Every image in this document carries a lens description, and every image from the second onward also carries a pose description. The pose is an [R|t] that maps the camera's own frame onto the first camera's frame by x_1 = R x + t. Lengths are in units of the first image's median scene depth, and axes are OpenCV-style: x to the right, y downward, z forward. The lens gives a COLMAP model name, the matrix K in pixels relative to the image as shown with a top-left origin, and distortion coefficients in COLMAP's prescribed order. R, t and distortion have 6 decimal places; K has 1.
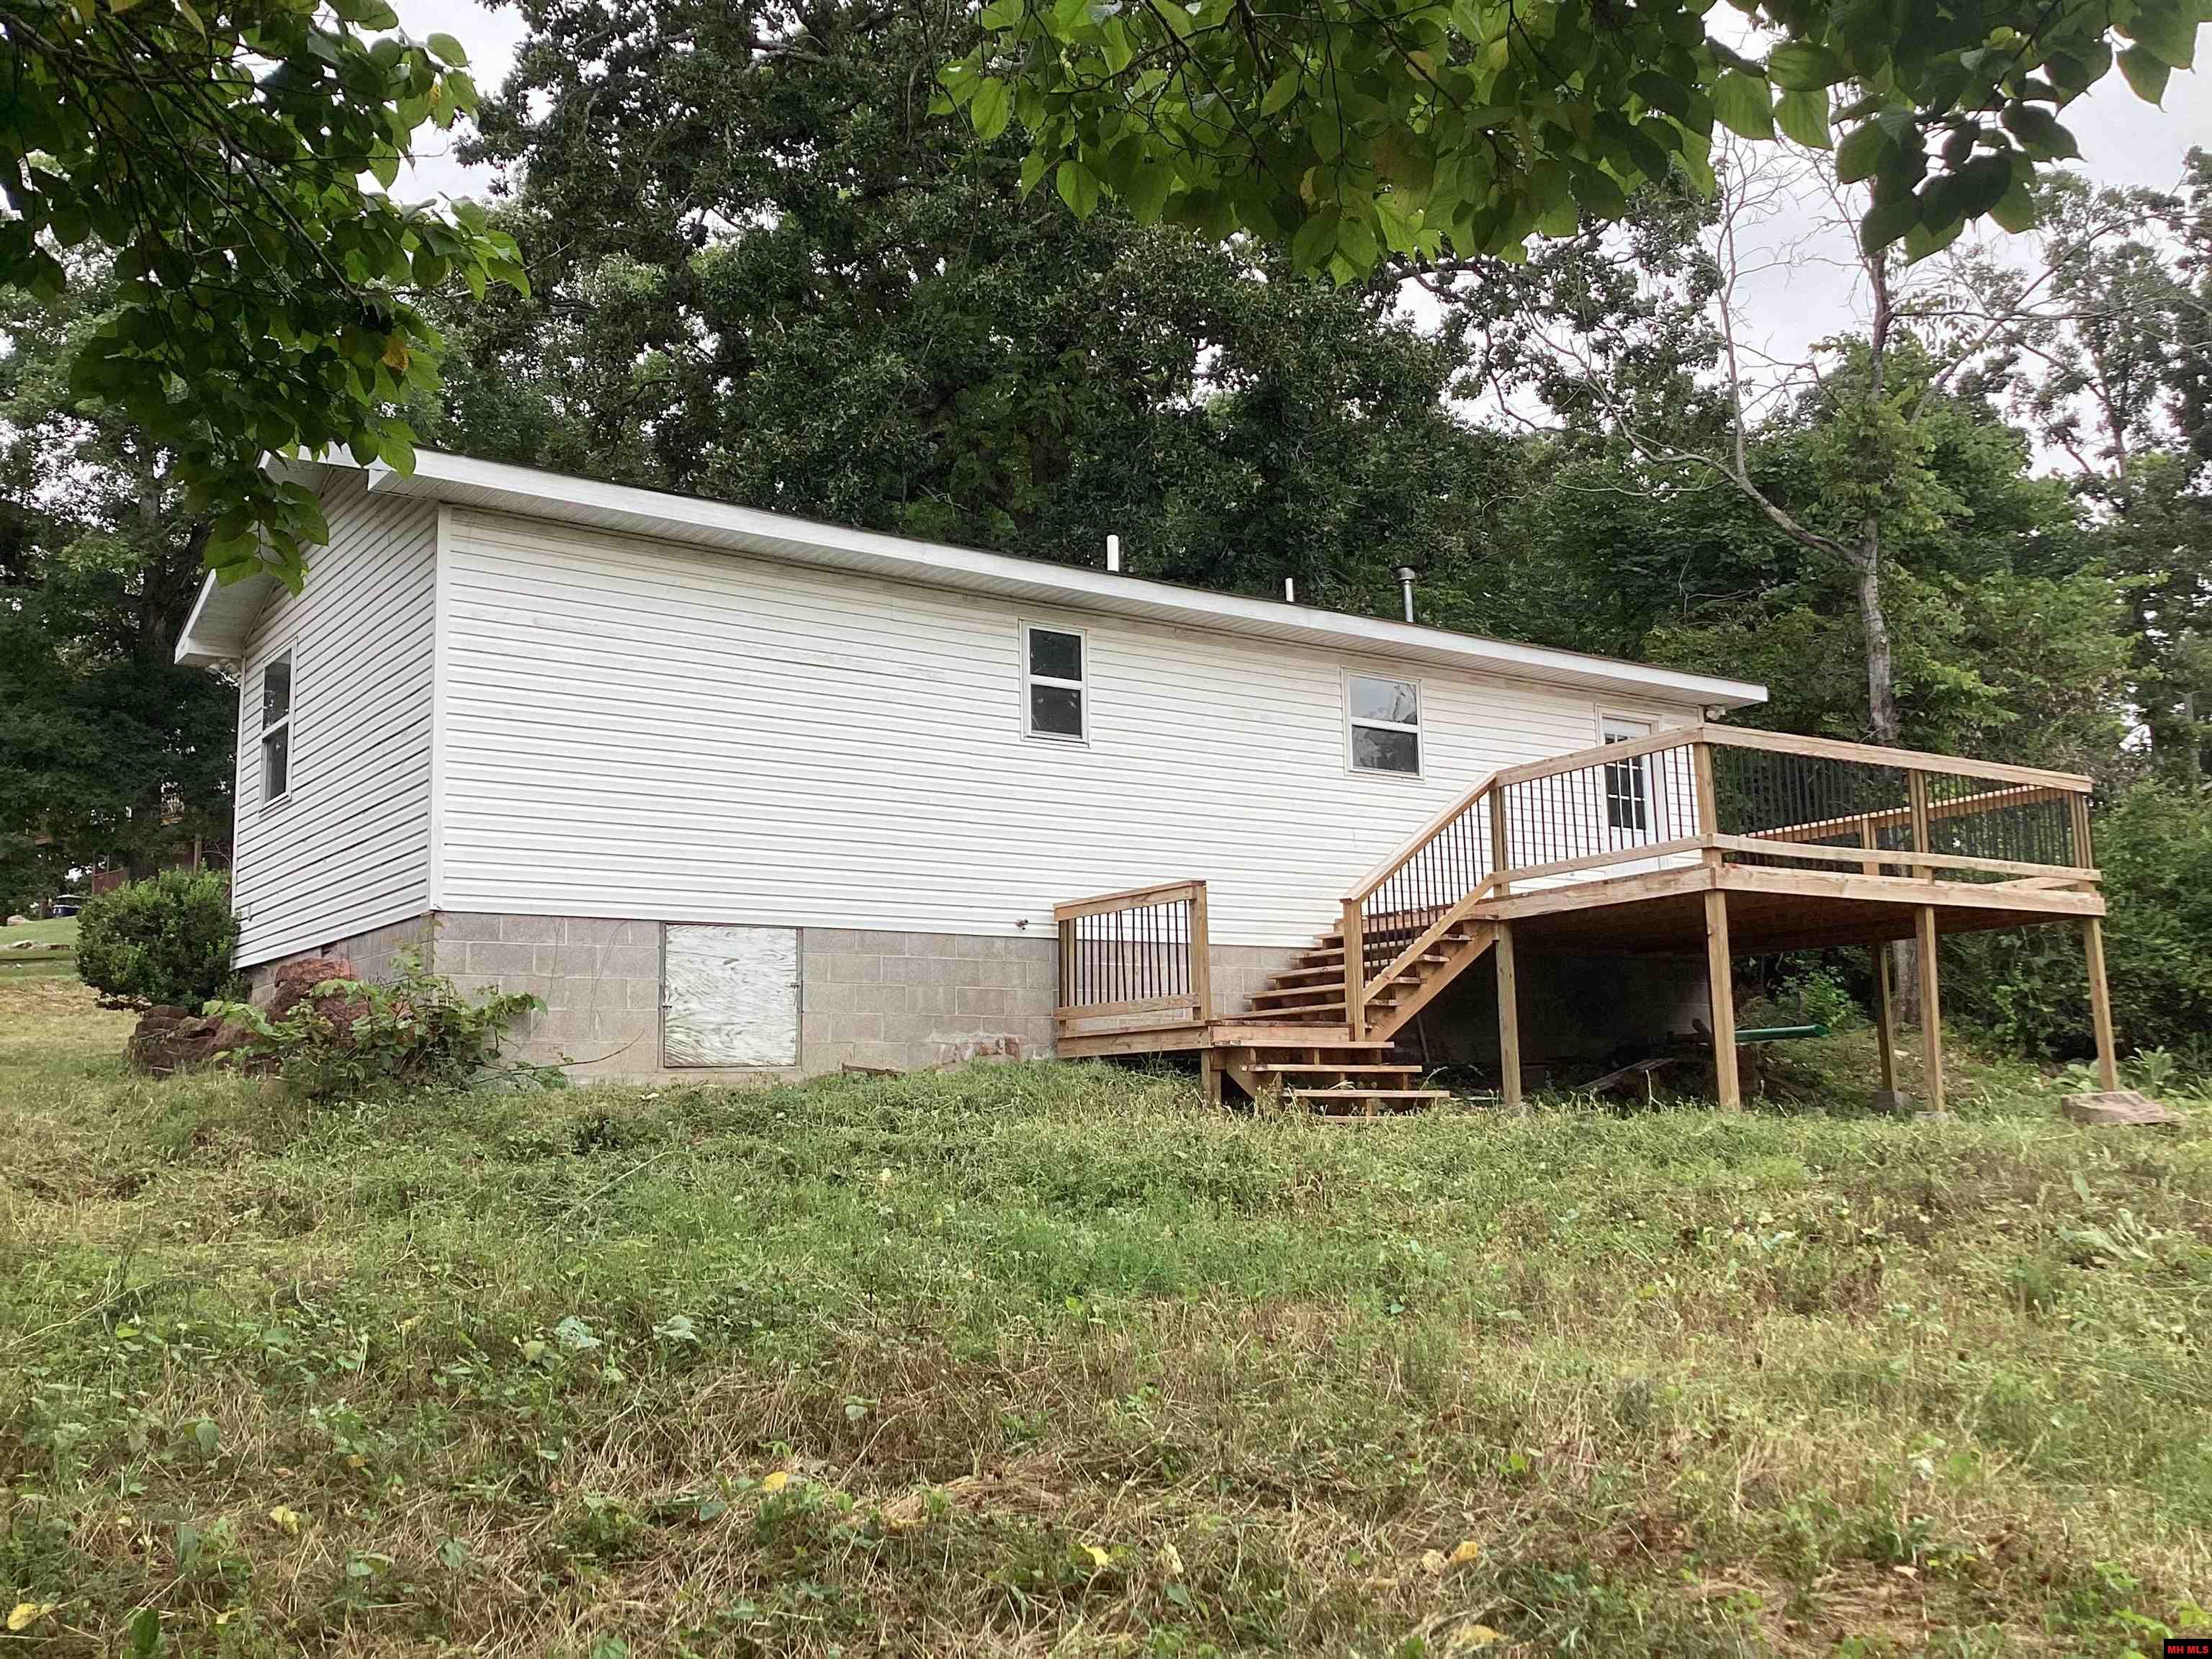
lens RADIAL K [[1983.3, 0, 1103.7], [0, 1983.3, 876.0], [0, 0, 1]] dist [0.096771, -0.166432]
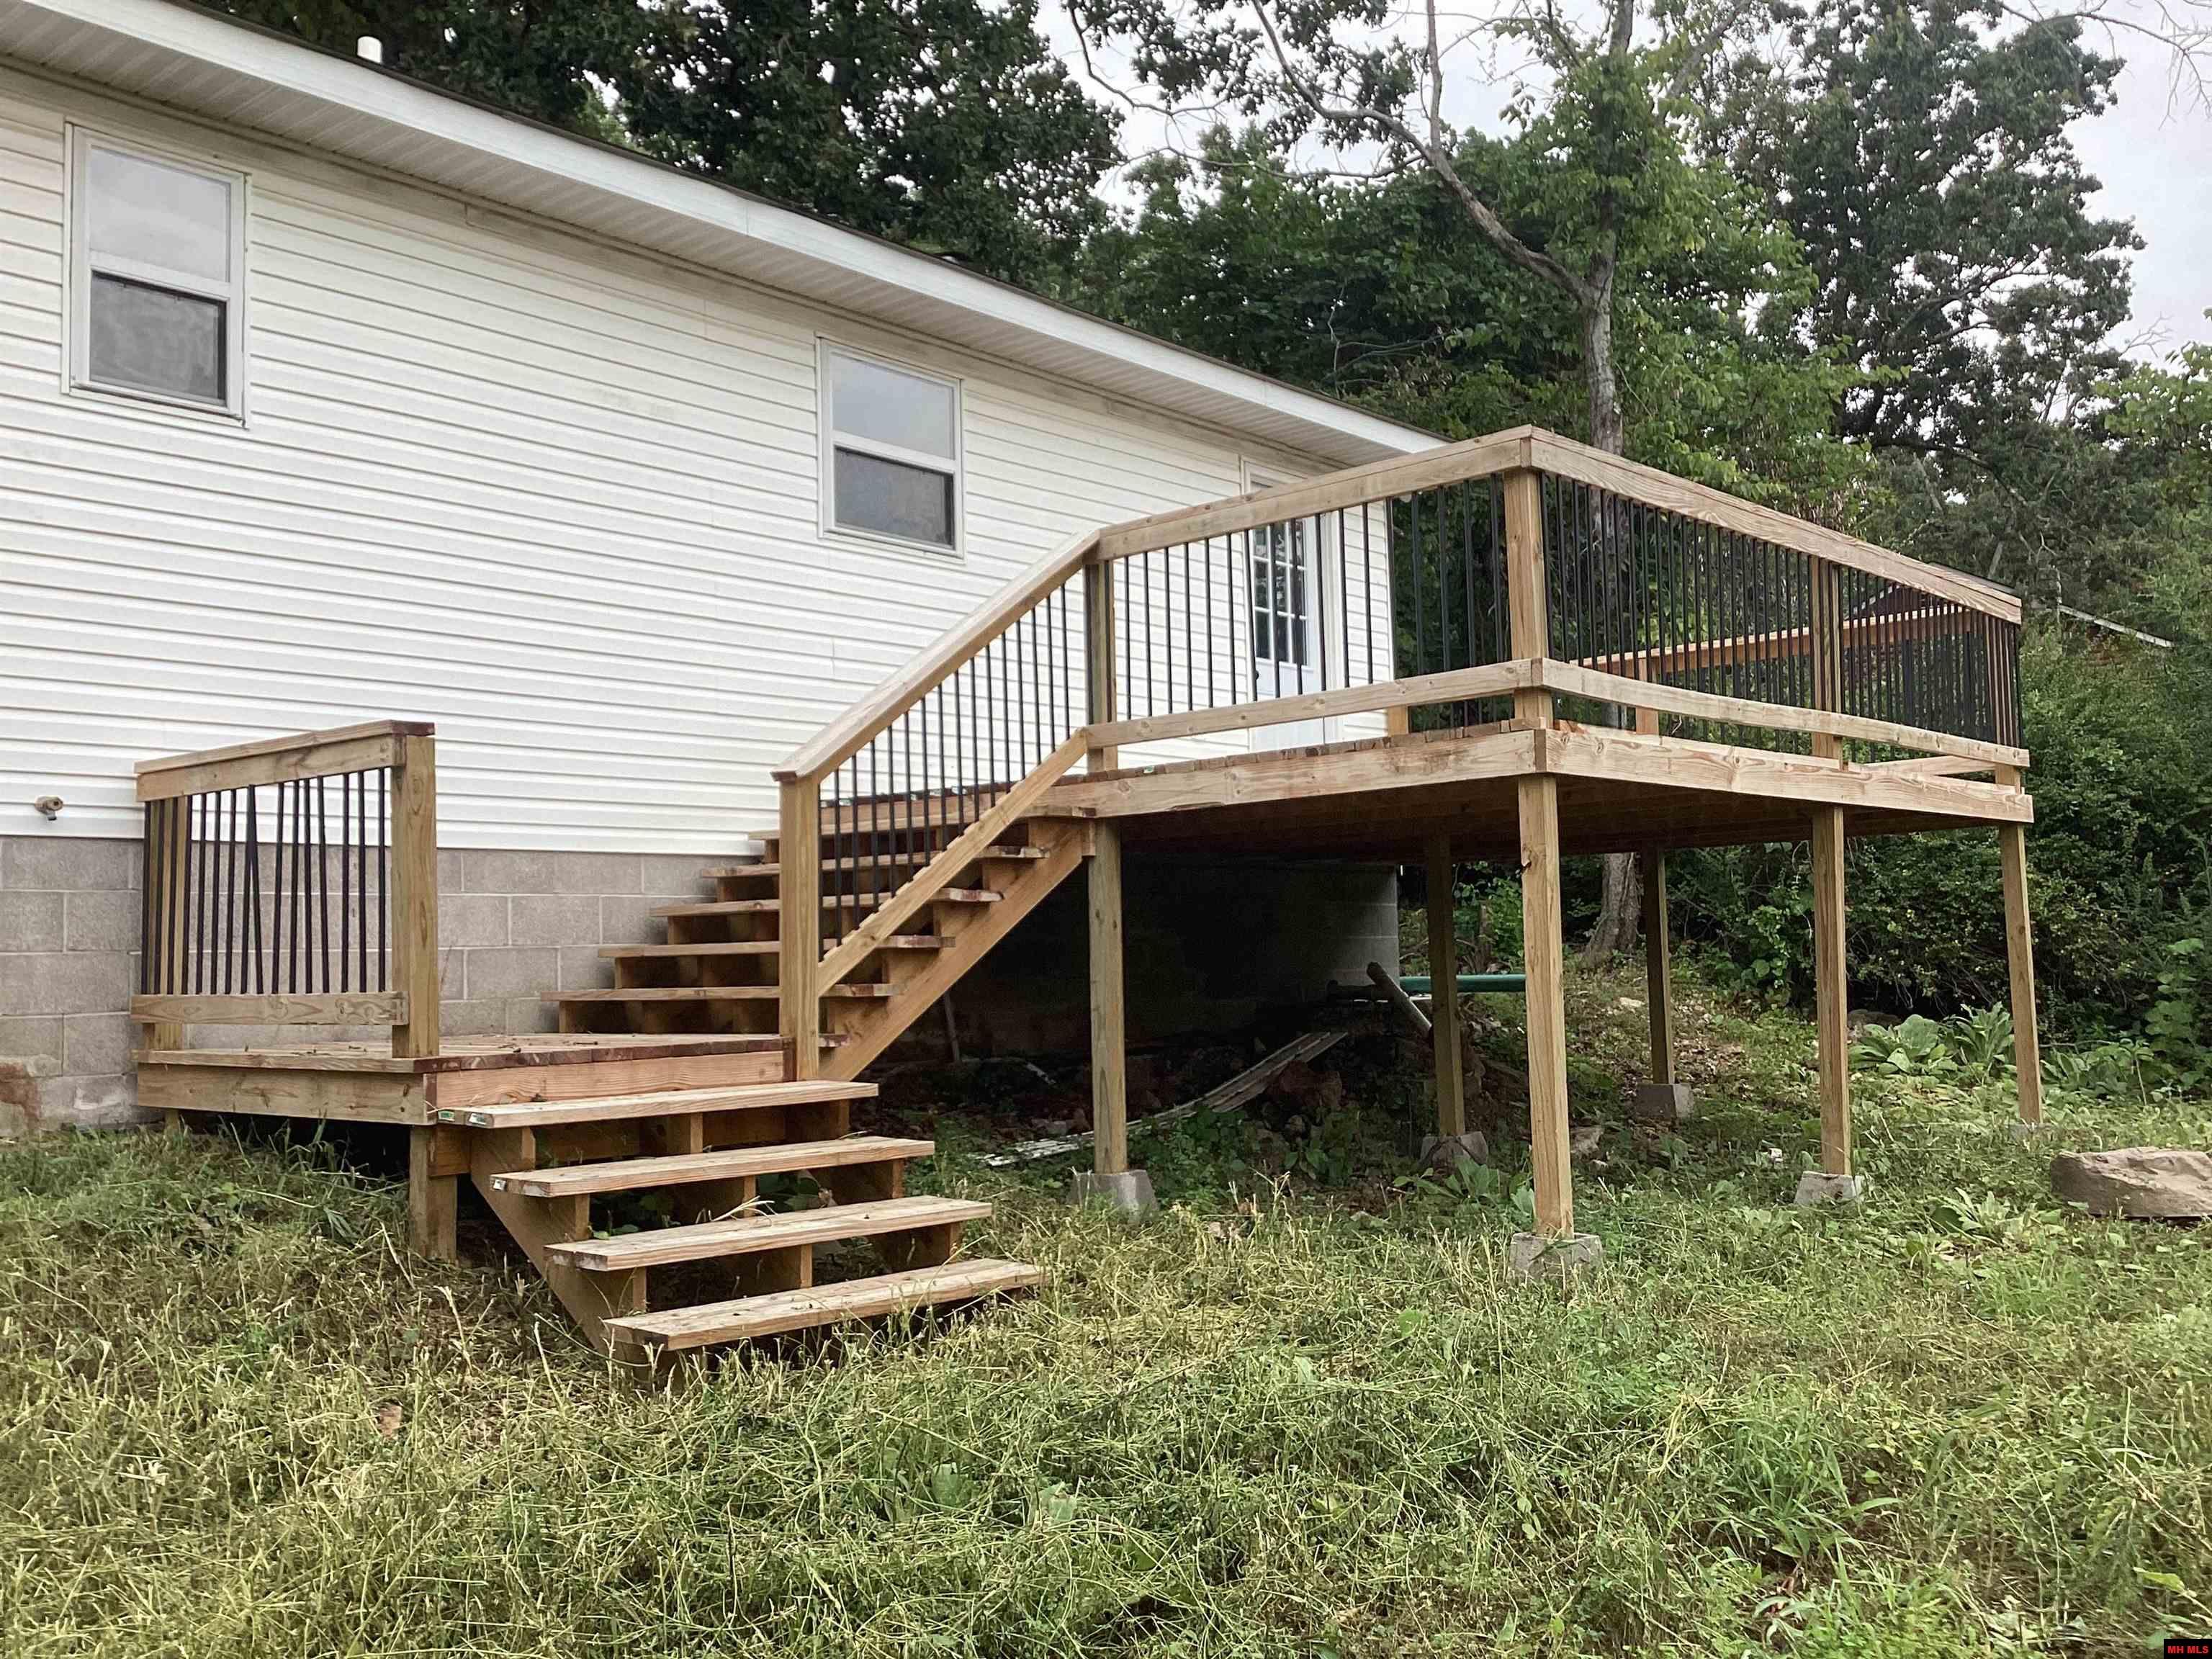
lens RADIAL K [[1983.3, 0, 1125.9], [0, 1983.3, 848.8], [0, 0, 1]] dist [0.096771, -0.166432]
pose [[0.972157, 0.016065, 0.233780, 0.086951], [-0.030746, 0.997767, 0.059292, -0.000624], [-0.232305, -0.064829, 0.970480, 0.503705]]
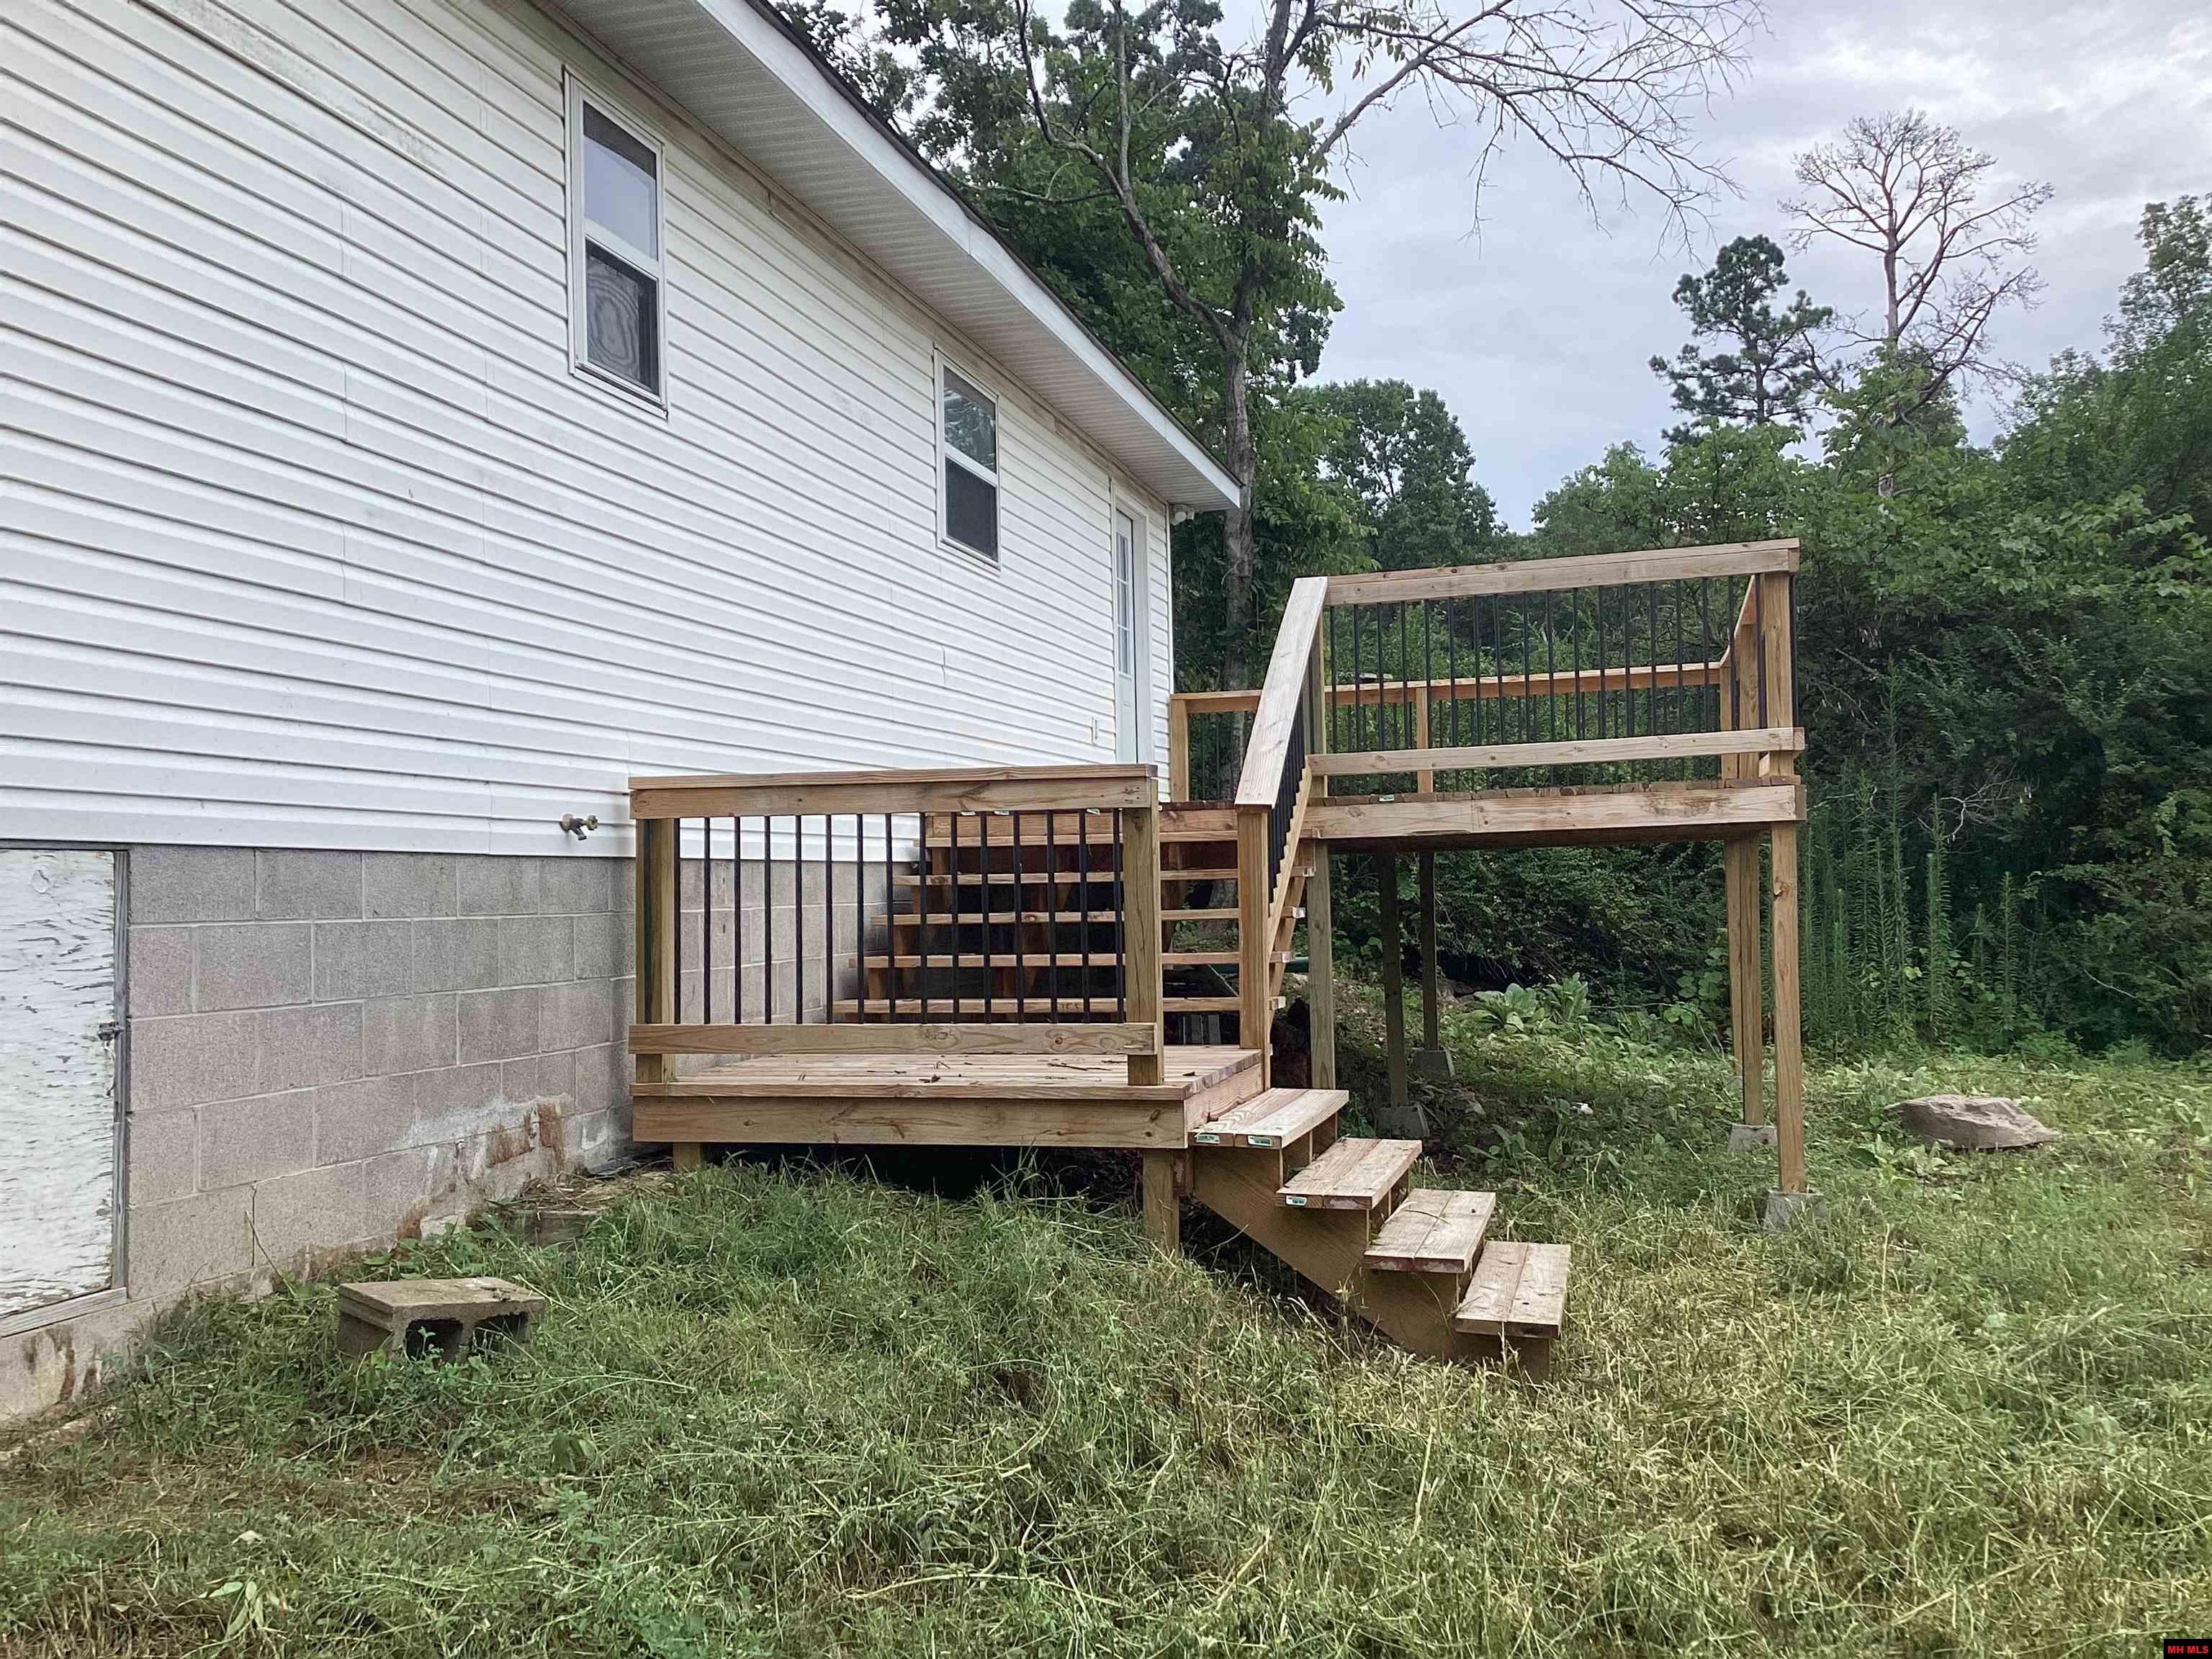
lens RADIAL K [[1983.3, 0, 1106.2], [0, 1983.3, 844.2], [0, 0, 1]] dist [0.096771, -0.166432]
pose [[0.767915, 0.023673, 0.640114, -0.219013], [-0.078072, 0.995326, 0.056849, -0.004030], [-0.635776, -0.093631, 0.766173, 0.608838]]
